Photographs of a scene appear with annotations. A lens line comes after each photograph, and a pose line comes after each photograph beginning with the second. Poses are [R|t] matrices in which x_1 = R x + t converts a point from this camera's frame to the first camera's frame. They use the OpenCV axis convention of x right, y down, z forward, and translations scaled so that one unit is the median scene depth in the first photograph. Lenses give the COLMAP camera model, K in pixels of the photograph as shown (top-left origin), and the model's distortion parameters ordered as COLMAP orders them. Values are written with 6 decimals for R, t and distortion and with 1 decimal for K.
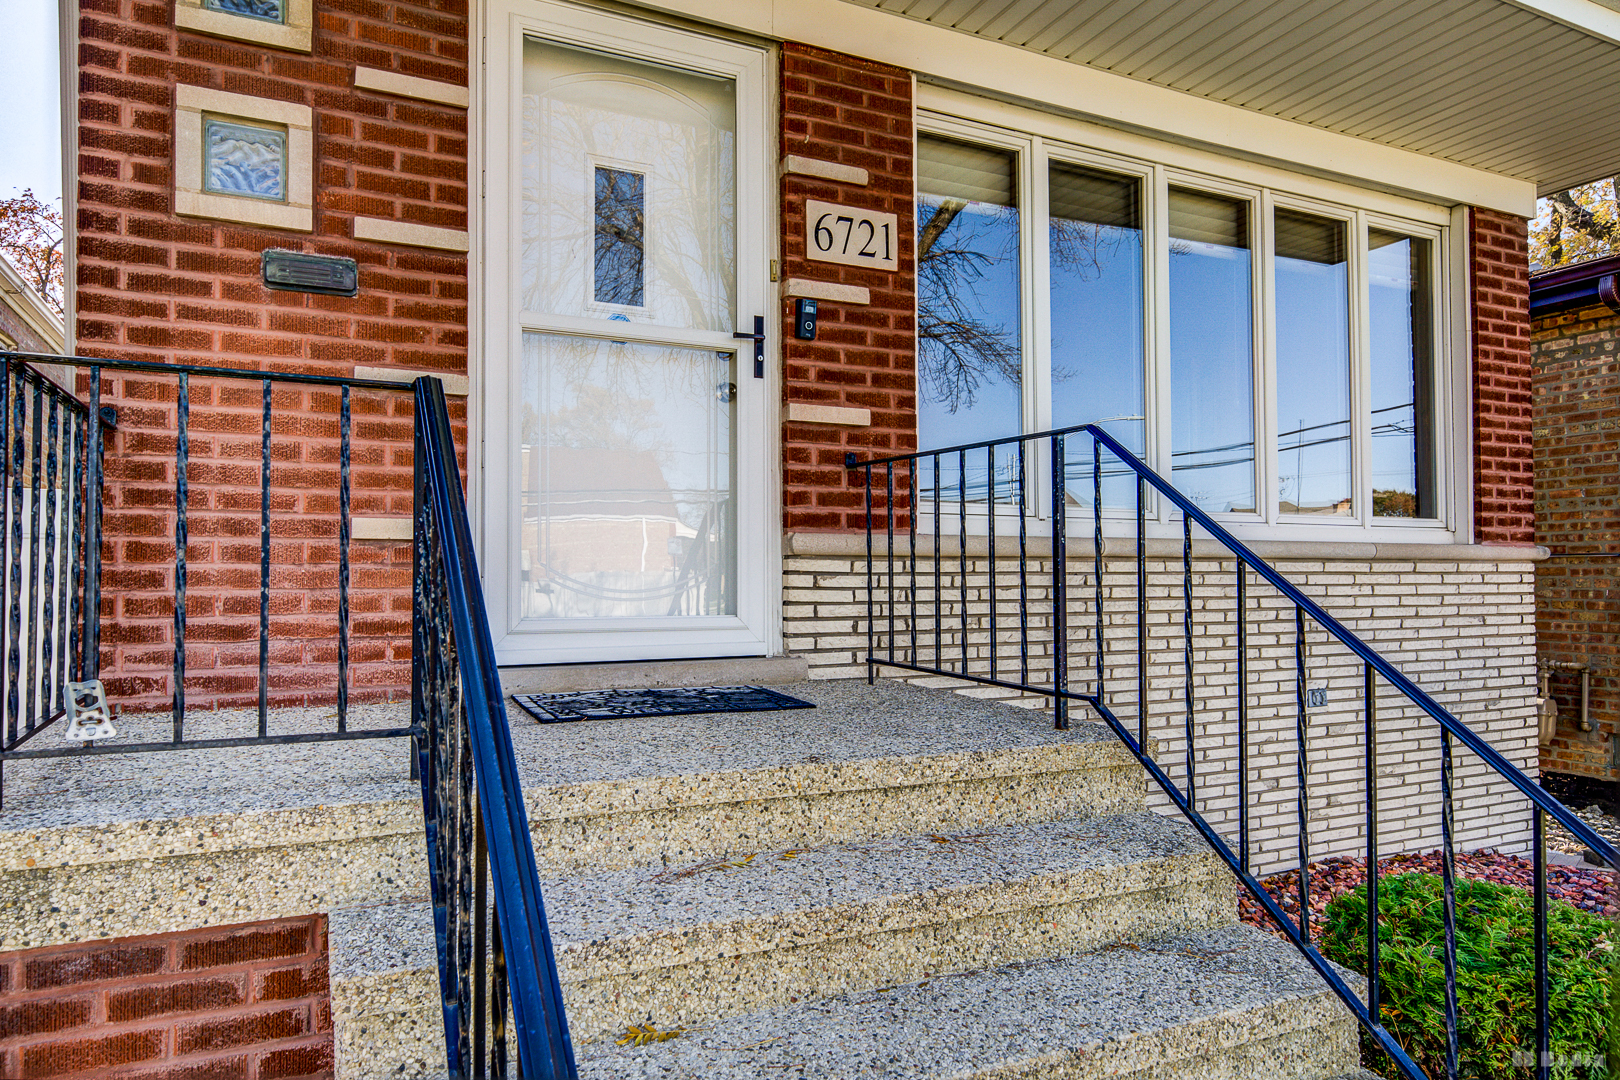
lens RADIAL K [[1019.5, 0, 805.2], [0, 1019.5, 629.7], [0, 0, 1]] dist [0.051865, -0.037748]
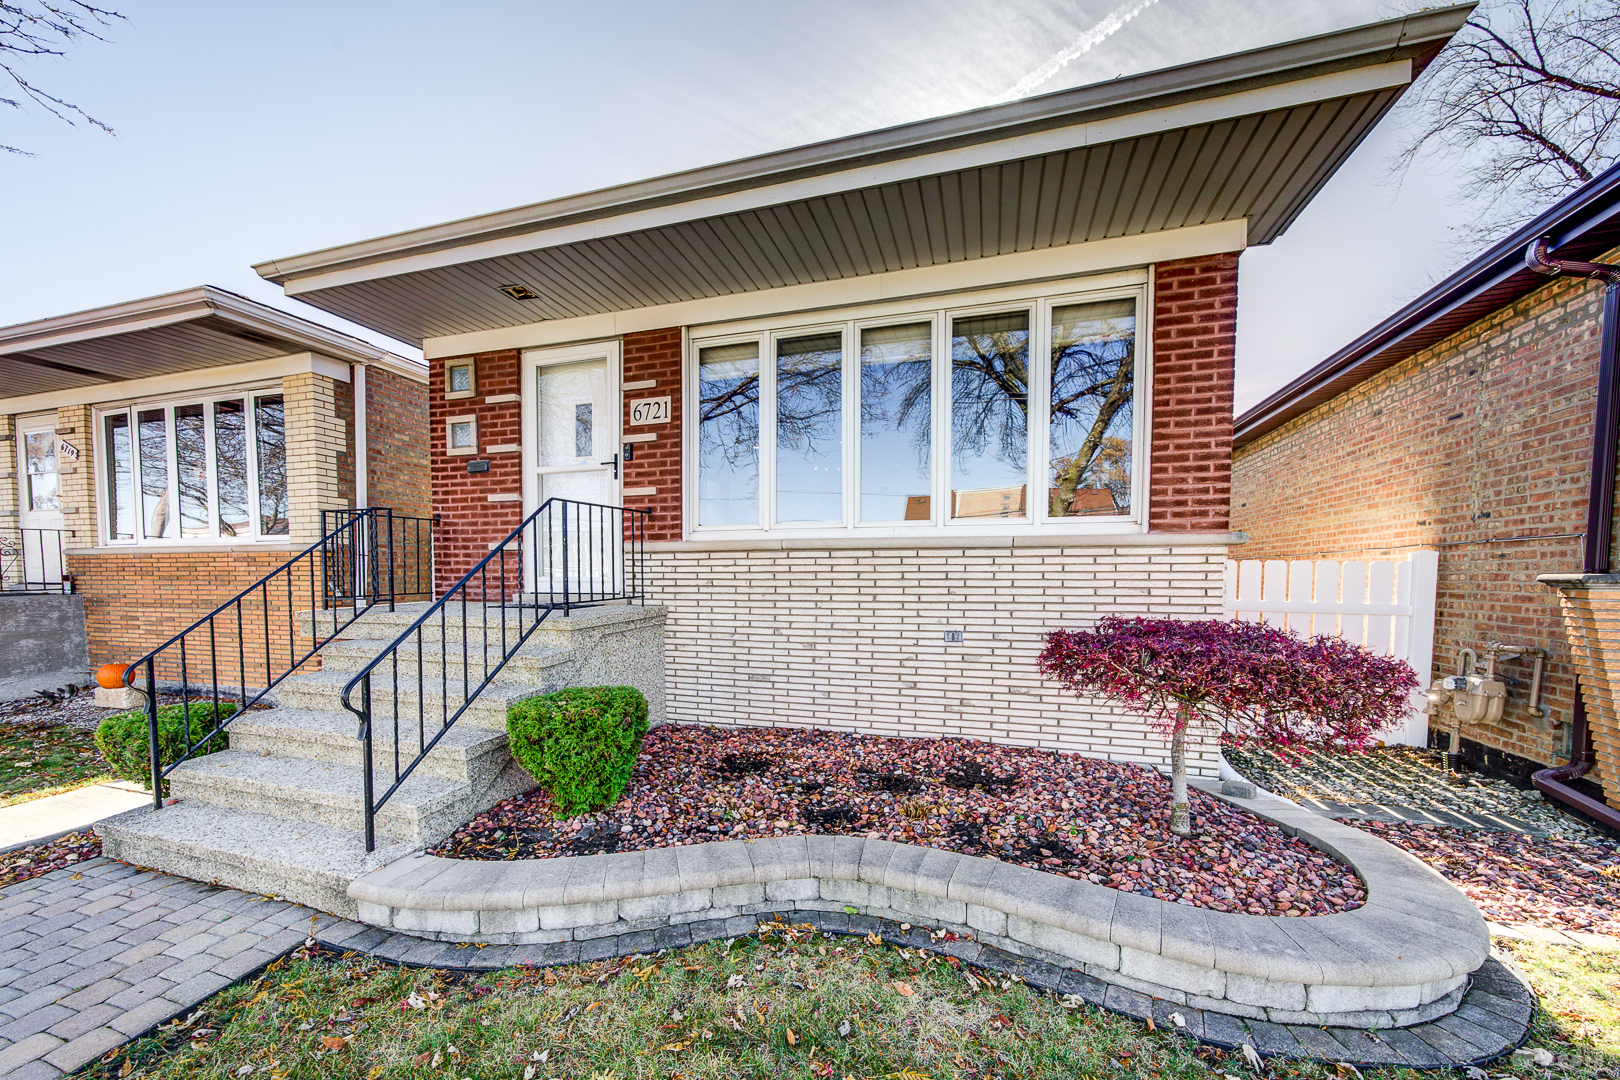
lens RADIAL K [[627.2, 0, 795.6], [0, 627.2, 664.9], [0, 0, 1]] dist [0.000229, -0.000351]
pose [[0.733359, 0.097596, -0.672800, 1.305916], [-0.035324, 0.993775, 0.105653, 0.021143], [0.678923, -0.053716, 0.732242, 0.167183]]
